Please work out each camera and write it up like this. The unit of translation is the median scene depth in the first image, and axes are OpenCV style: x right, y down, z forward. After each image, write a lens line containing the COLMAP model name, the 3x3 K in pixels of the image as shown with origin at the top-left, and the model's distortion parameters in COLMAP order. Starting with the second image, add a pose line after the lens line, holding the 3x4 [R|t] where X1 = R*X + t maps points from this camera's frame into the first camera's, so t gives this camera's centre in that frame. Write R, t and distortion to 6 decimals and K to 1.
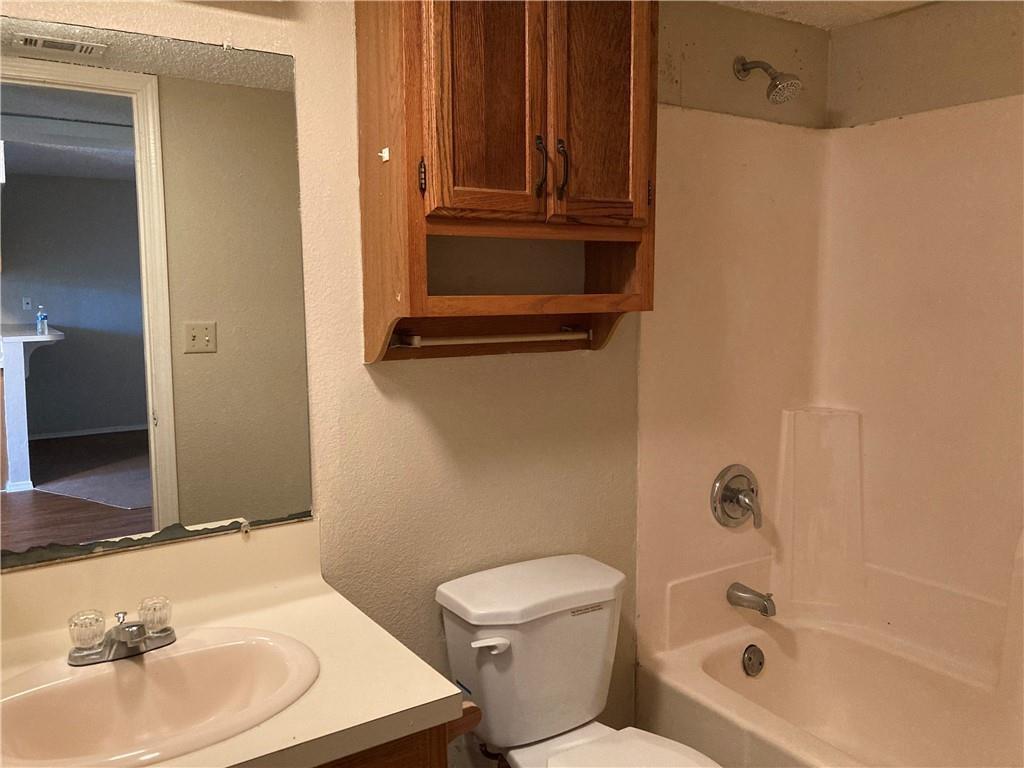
lens RADIAL K [[832.6, 0, 512.2], [0, 832.6, 380.8], [0, 0, 1]] dist [0.022949, -0.025458]
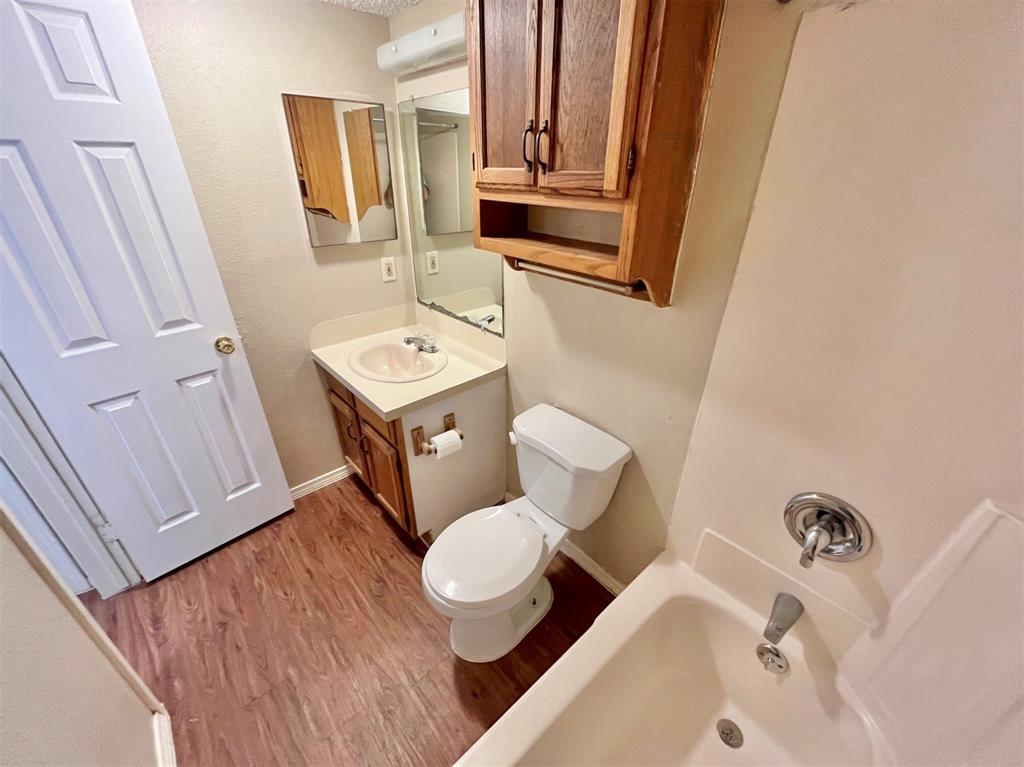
lens RADIAL K [[413.9, 0, 511.9], [0, 413.9, 386.4], [0, 0, 1]] dist [-0.002279, -0.001002]
pose [[0.139087, 0.476735, -0.867974, 0.746633], [-0.117489, 0.878247, 0.463550, -0.216494], [0.983286, 0.037503, 0.178164, 0.839896]]
